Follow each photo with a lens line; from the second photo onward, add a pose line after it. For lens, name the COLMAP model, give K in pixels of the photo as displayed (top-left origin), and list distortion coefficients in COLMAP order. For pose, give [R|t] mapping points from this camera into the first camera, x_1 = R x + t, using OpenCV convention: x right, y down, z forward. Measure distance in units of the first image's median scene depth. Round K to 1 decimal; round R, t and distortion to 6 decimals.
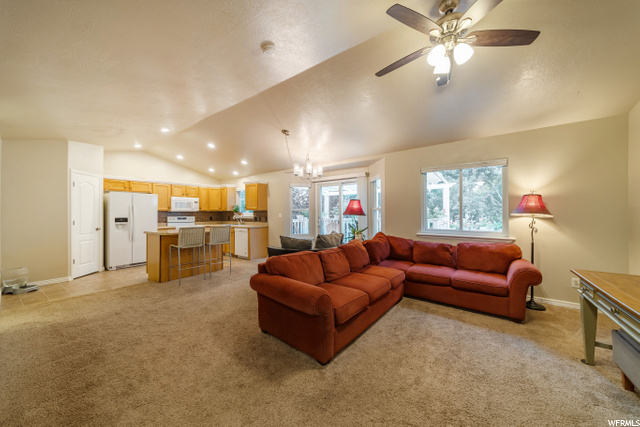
lens RADIAL K [[193.0, 0, 322.9], [0, 193.0, 213.7], [0, 0, 1]] dist [0.000505, -0.000015]
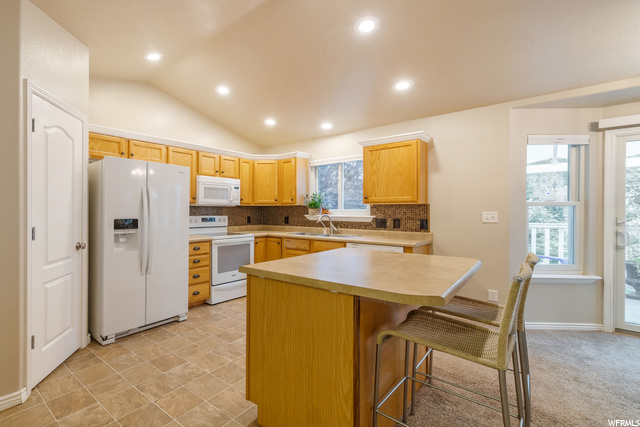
lens RADIAL K [[287.3, 0, 318.0], [0, 287.3, 212.3], [0, 0, 1]] dist [0.000555, 0.000577]
pose [[0.996236, 0.006702, -0.086424, -0.436085], [-0.006446, 0.999974, 0.003240, 0.000902], [0.086443, -0.002671, 0.996253, 0.312503]]
